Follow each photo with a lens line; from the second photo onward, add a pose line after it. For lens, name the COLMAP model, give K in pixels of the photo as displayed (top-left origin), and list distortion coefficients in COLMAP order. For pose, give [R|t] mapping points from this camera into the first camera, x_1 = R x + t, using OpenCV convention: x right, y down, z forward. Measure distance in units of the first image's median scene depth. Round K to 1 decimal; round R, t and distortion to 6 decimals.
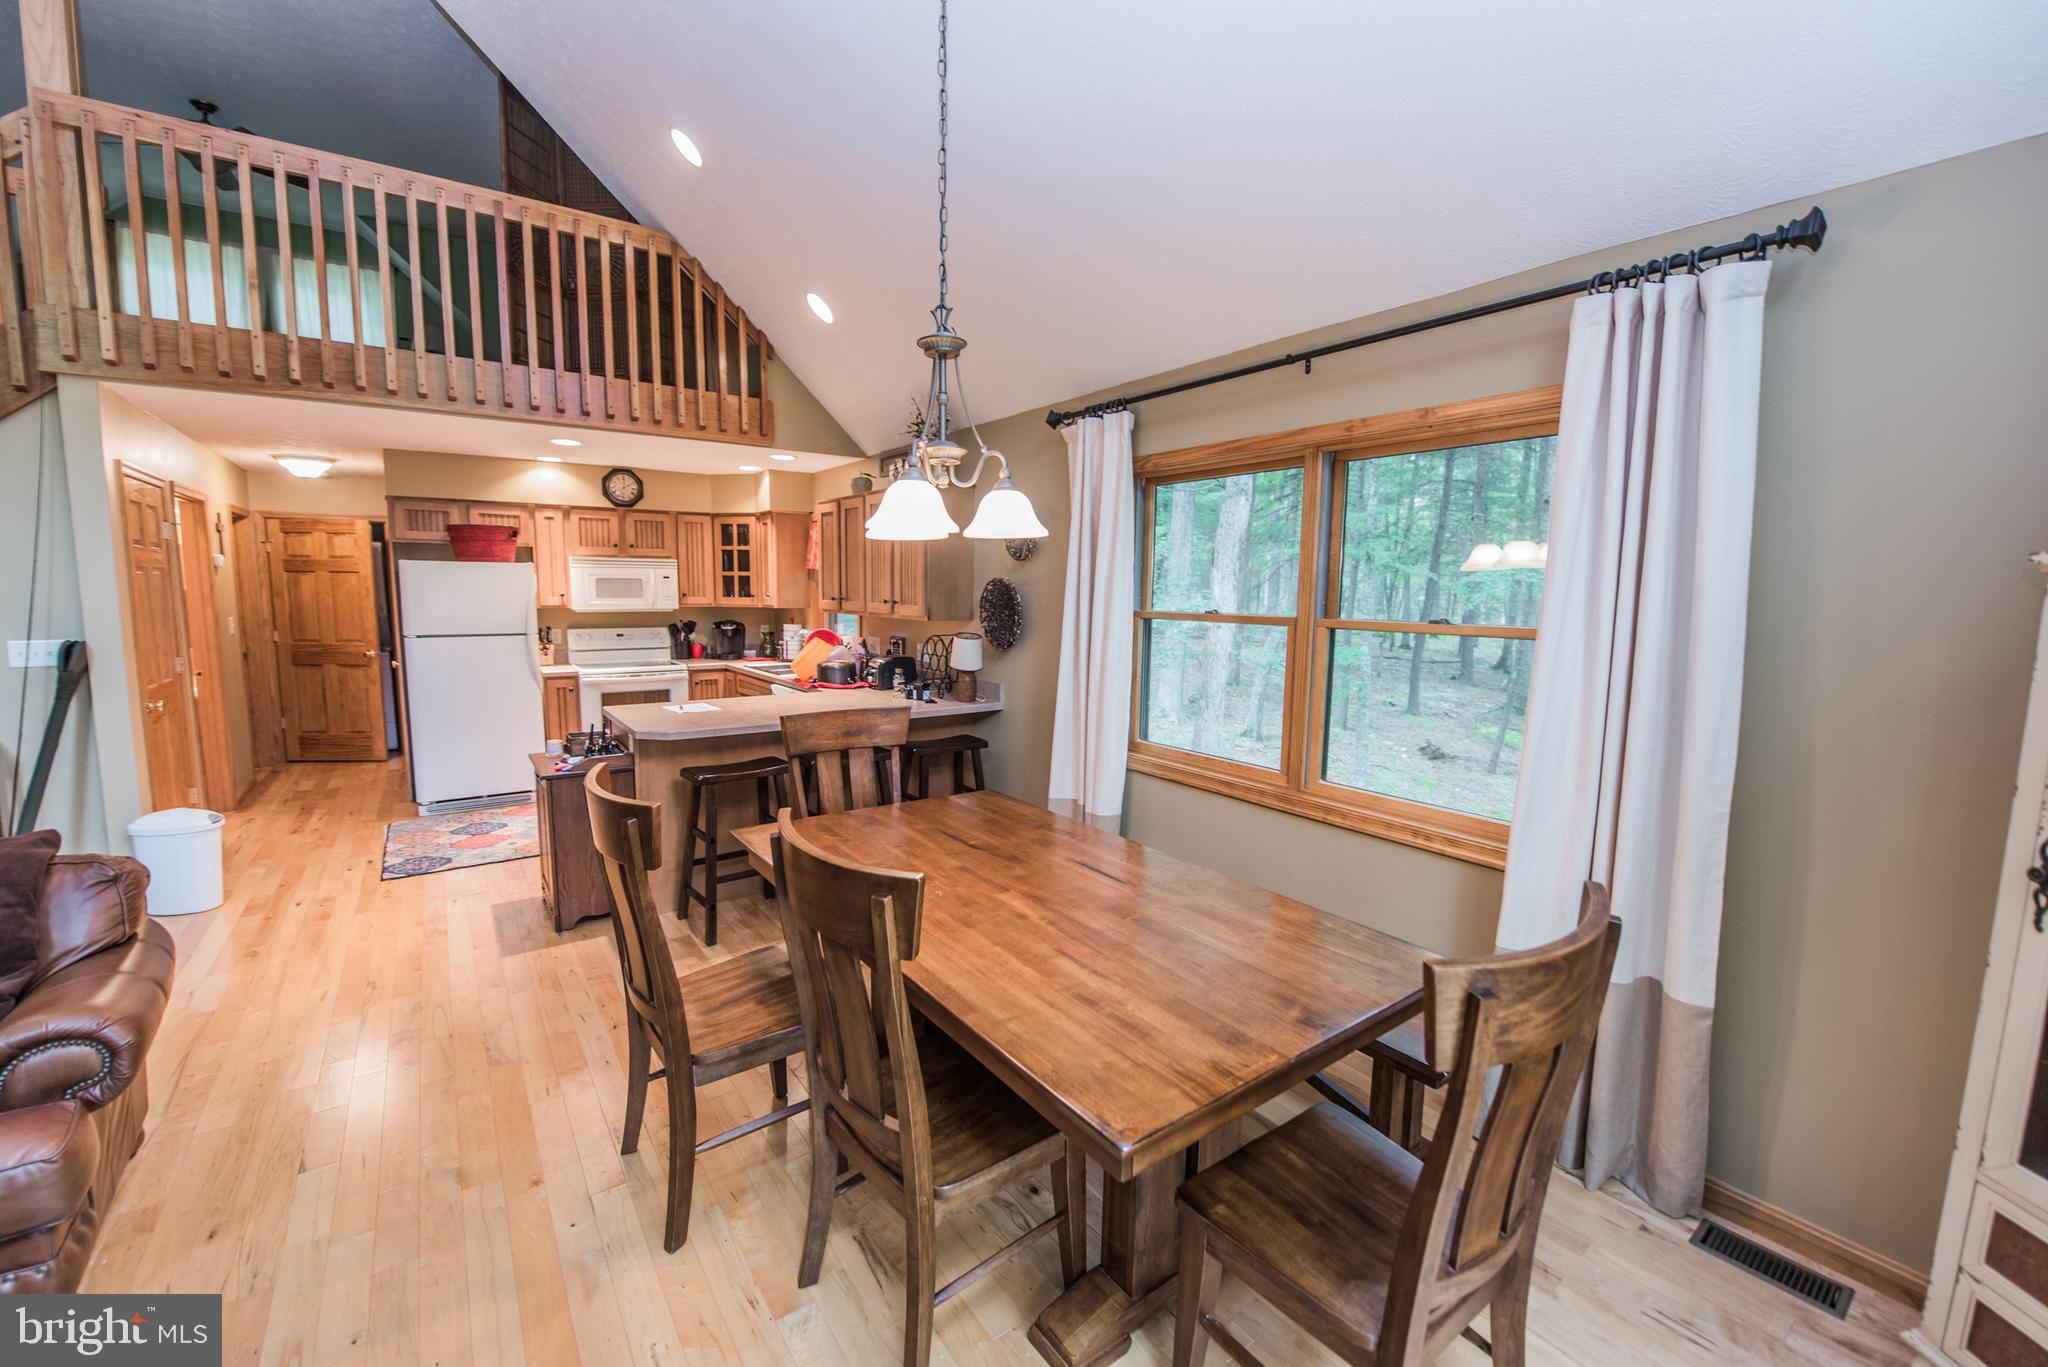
lens RADIAL K [[820.3, 0, 1025.4], [0, 820.3, 681.0], [0, 0, 1]] dist [-0.015529, -0.002195]
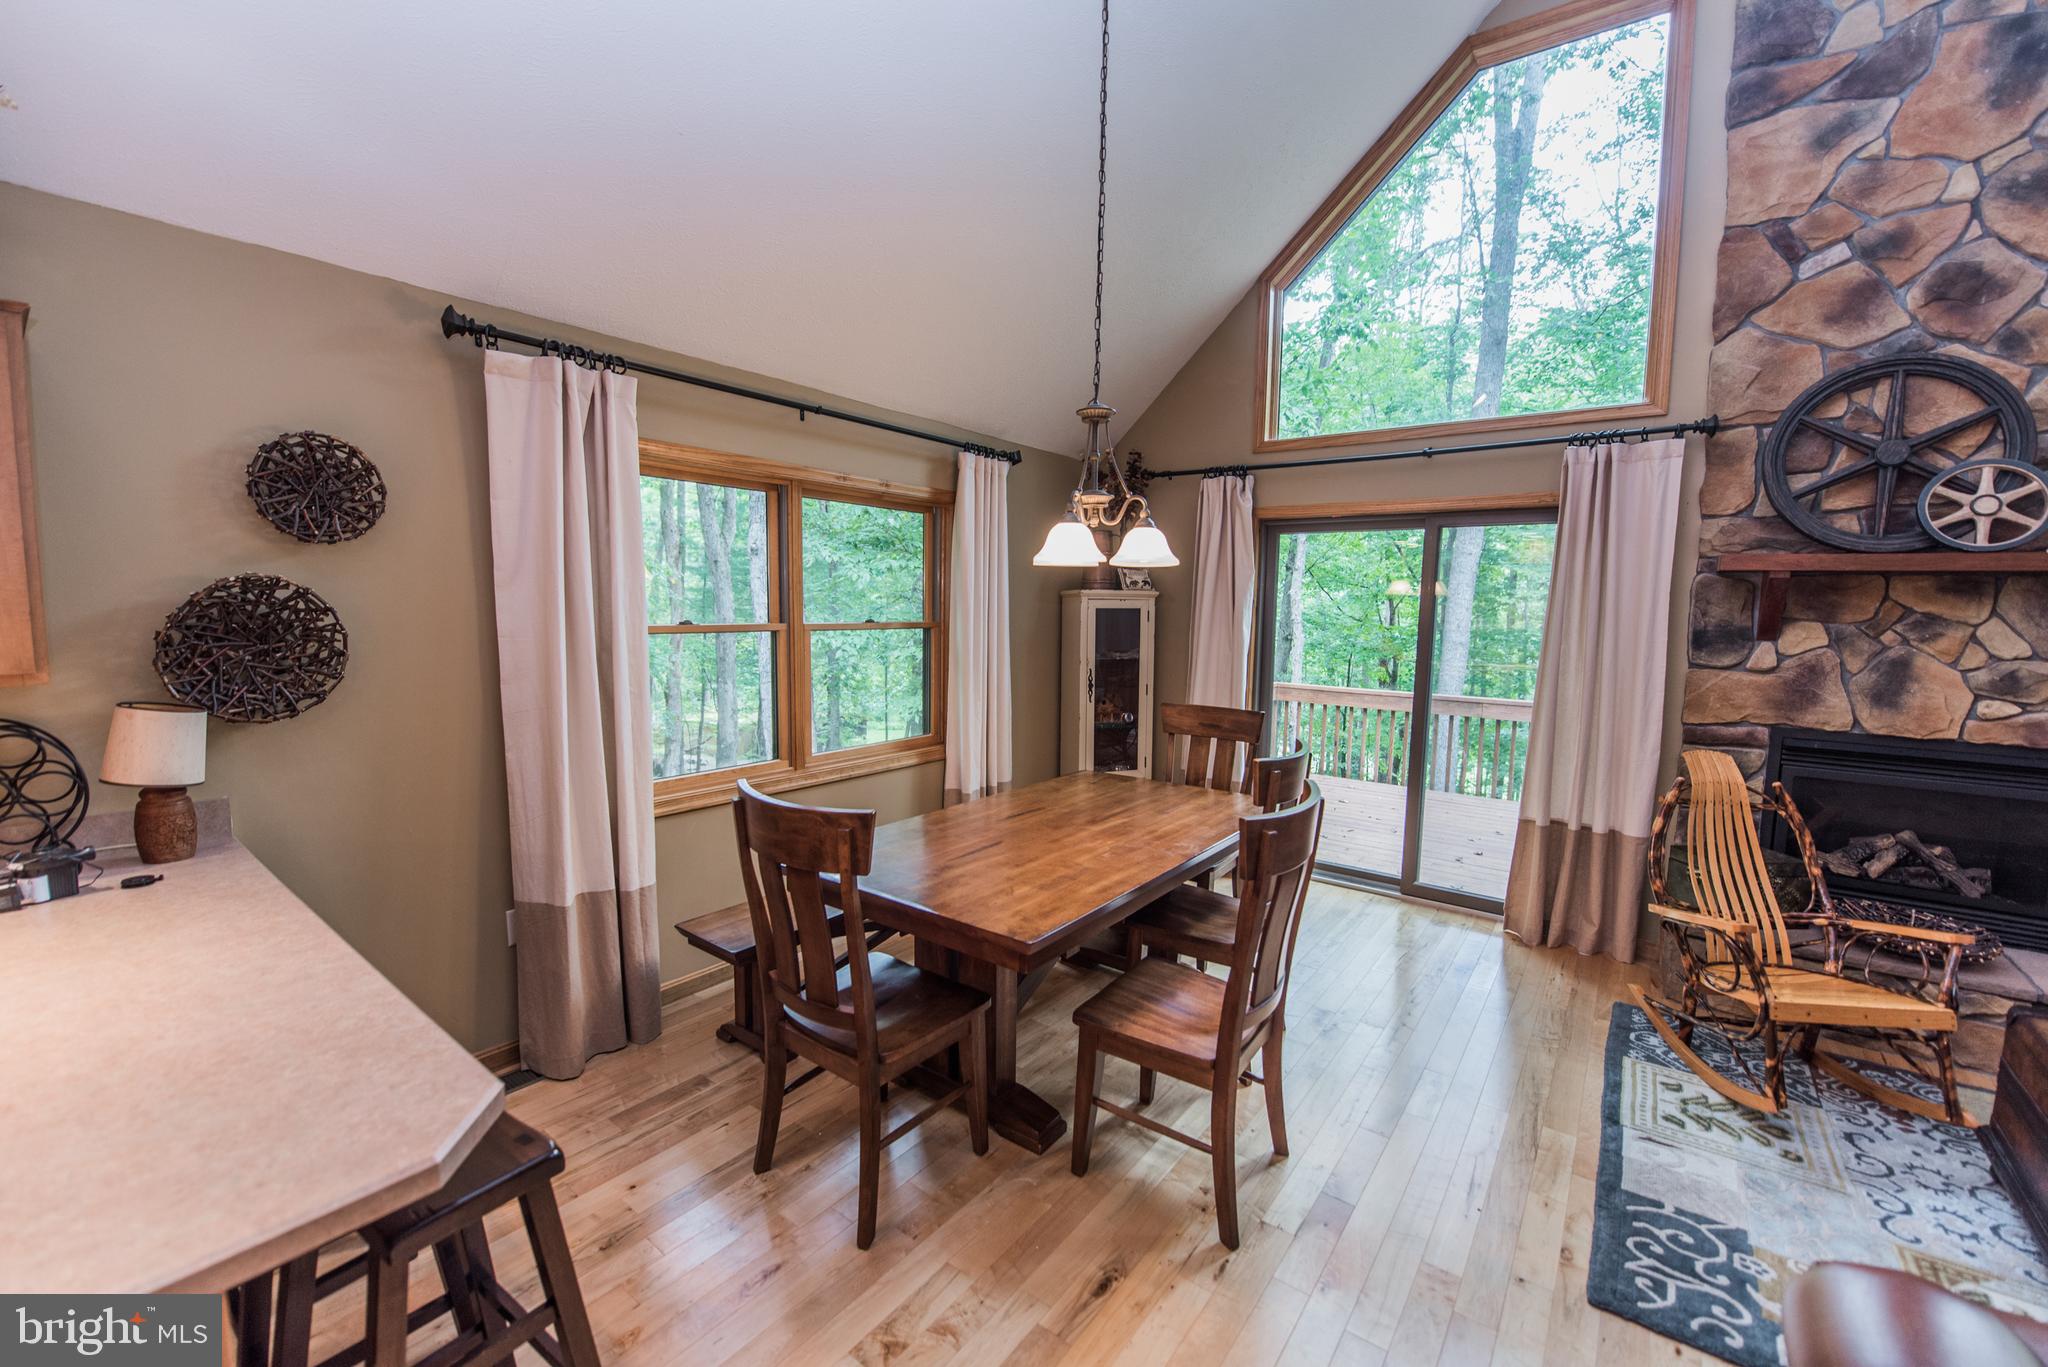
lens RADIAL K [[820.3, 0, 1022.4], [0, 820.3, 684.2], [0, 0, 1]] dist [-0.015529, -0.002195]
pose [[-0.289027, -0.111378, 0.950820, -0.450601], [0.088604, 0.985834, 0.142413, -0.065631], [-0.953212, 0.125408, -0.275064, 0.516487]]
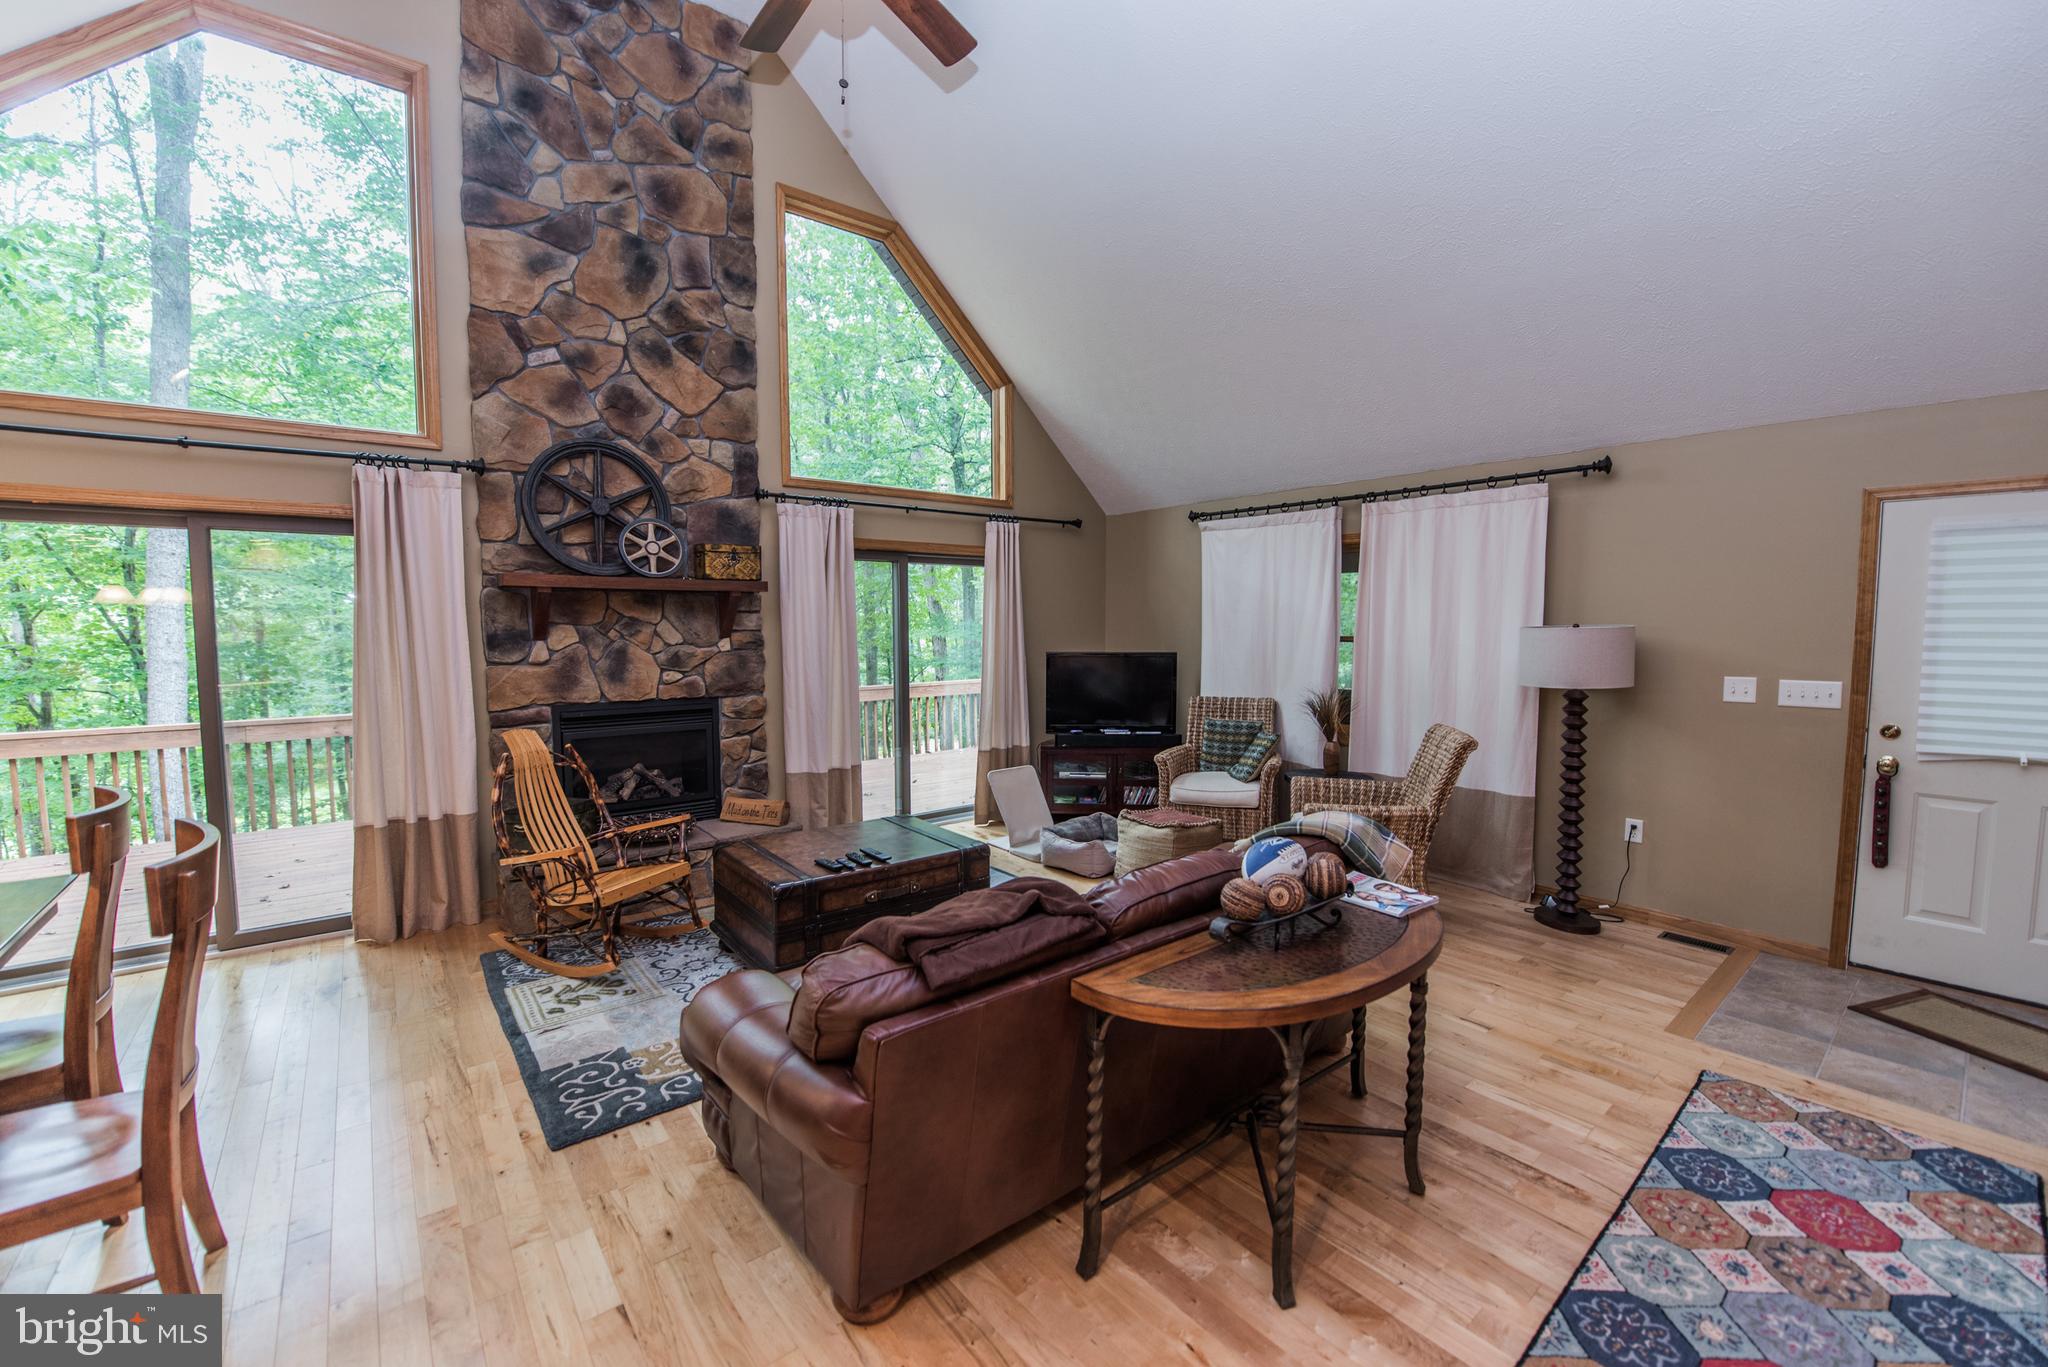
lens RADIAL K [[820.3, 0, 1016.8], [0, 820.3, 681.9], [0, 0, 1]] dist [-0.015529, -0.002195]
pose [[-0.998506, -0.008082, -0.054049, -0.453454], [-0.017975, 0.982549, 0.185134, -0.076920], [0.051609, 0.185829, -0.981226, 0.618242]]
